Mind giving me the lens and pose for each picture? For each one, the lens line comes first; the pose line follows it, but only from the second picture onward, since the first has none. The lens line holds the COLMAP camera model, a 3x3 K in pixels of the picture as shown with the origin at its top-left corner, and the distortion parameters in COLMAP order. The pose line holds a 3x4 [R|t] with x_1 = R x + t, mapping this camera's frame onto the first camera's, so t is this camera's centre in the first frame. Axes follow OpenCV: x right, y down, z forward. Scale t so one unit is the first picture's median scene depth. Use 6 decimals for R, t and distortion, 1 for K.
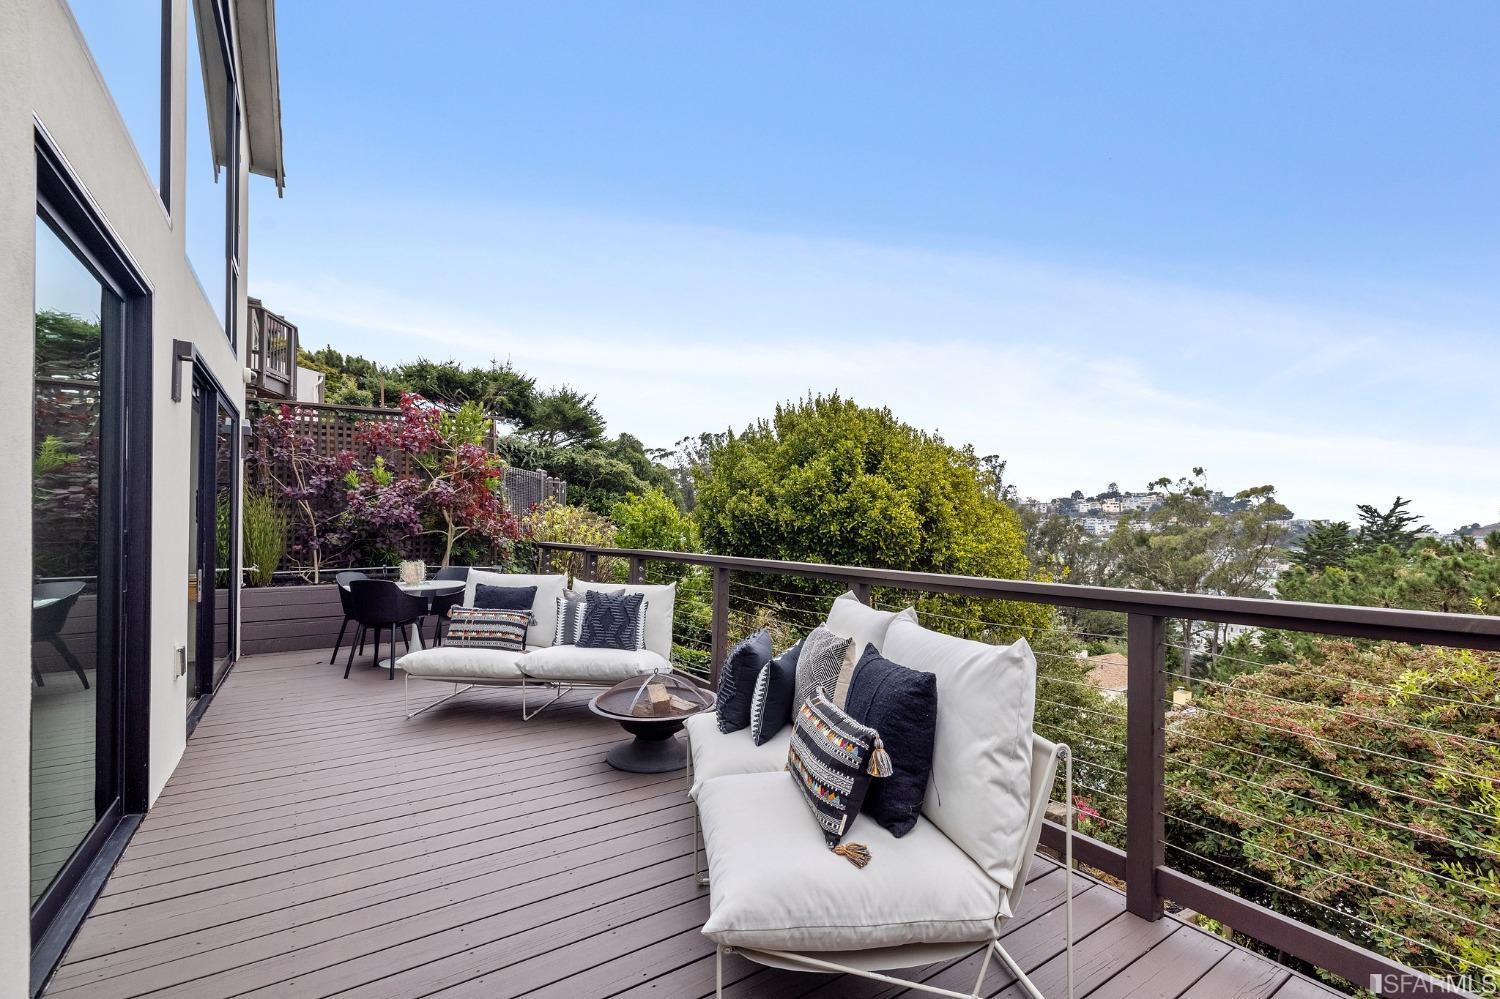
lens RADIAL K [[652.3, 0, 744.8], [0, 652.3, 516.0], [0, 0, 1]] dist [0.003529, 0.000647]
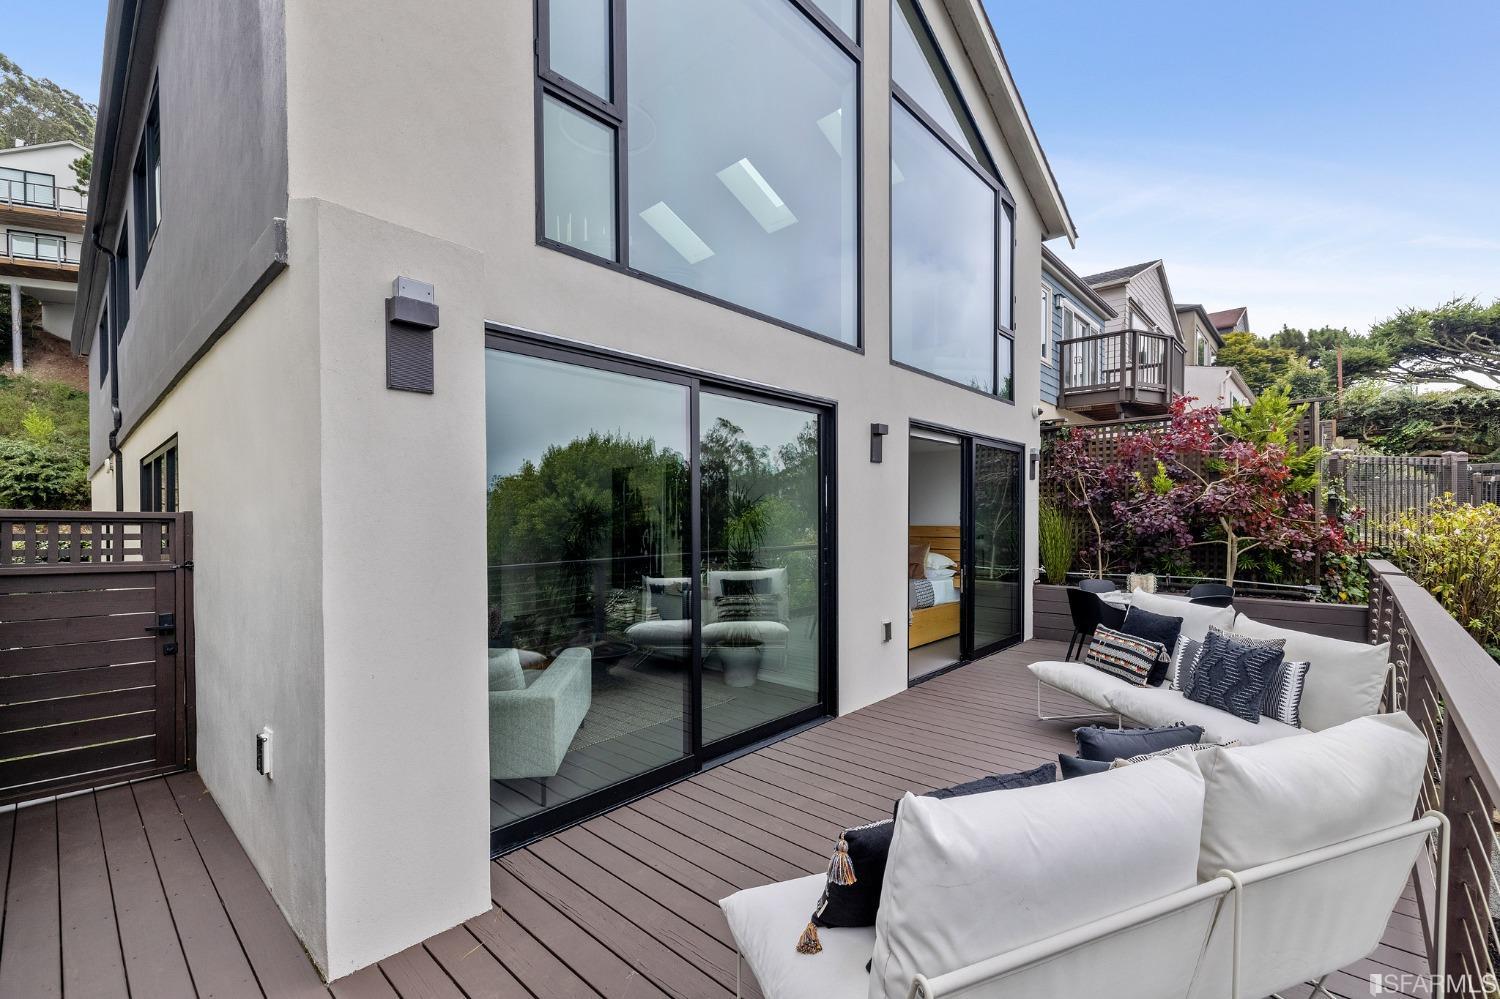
lens RADIAL K [[642.5, 0, 743.9], [0, 642.5, 508.4], [0, 0, 1]] dist [0.000232, 0.000073]
pose [[0.244736, -0.017557, -0.969431, 0.232772], [0.019152, 0.999729, -0.013270, -0.023358], [0.969400, -0.015319, 0.245006, 0.145307]]
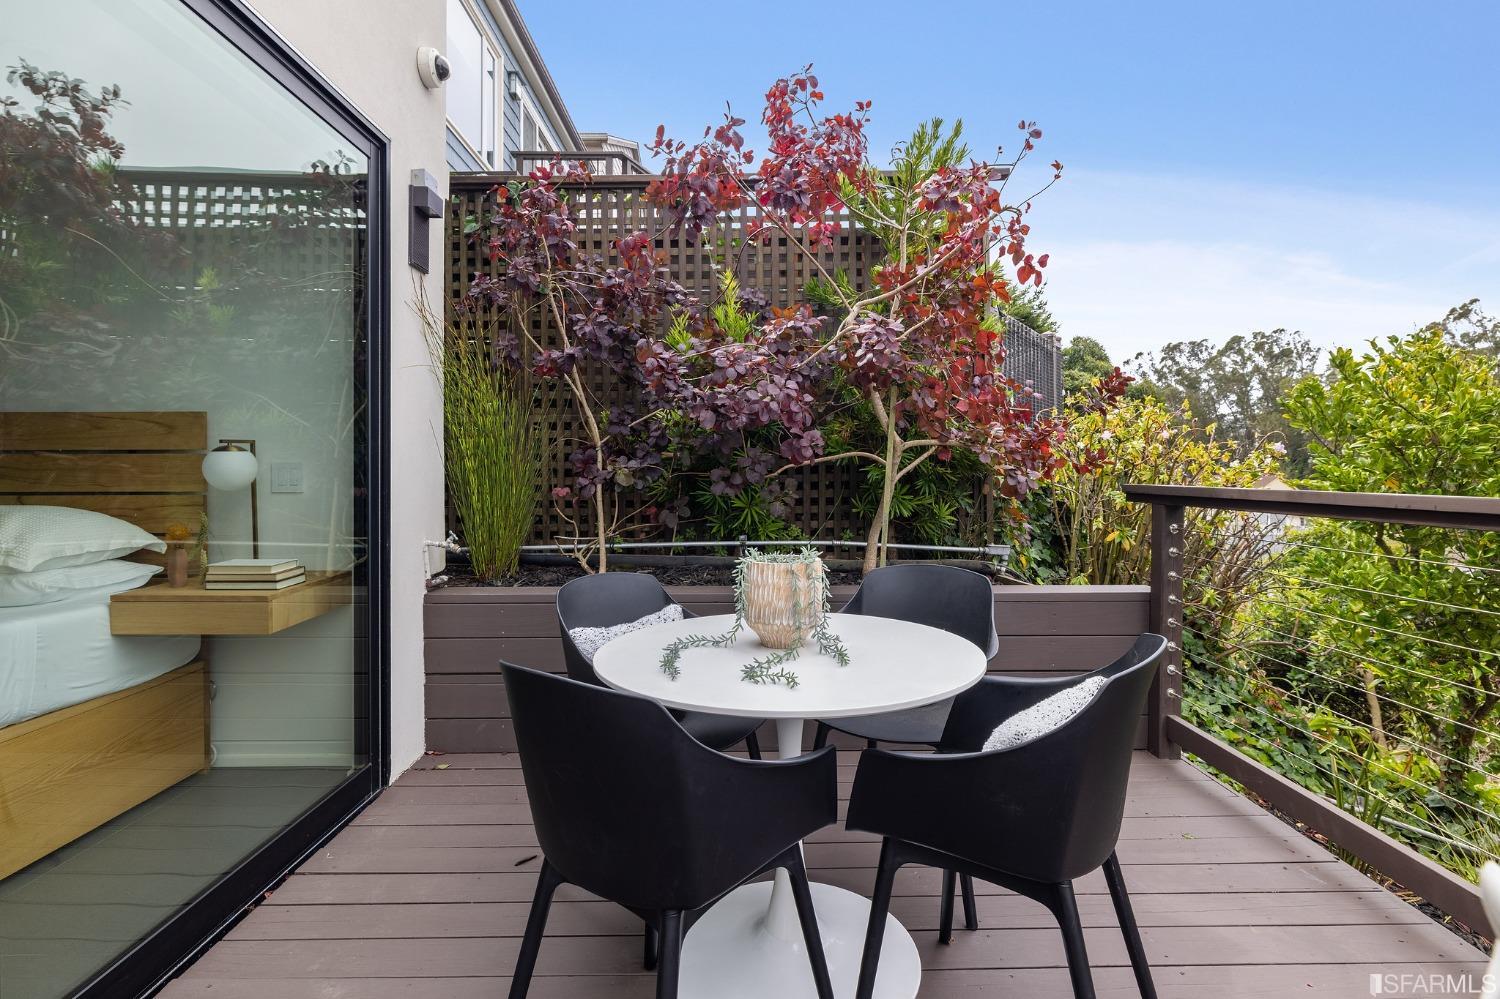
lens RADIAL K [[730.5, 0, 749.2], [0, 730.5, 494.9], [0, 0, 1]] dist [-0.002037, 0.000805]
pose [[0.842501, 0.011528, -0.538571, -0.296365], [0.014539, 0.998920, 0.044126, 0.027703], [0.538498, -0.045007, 0.841424, 0.609562]]
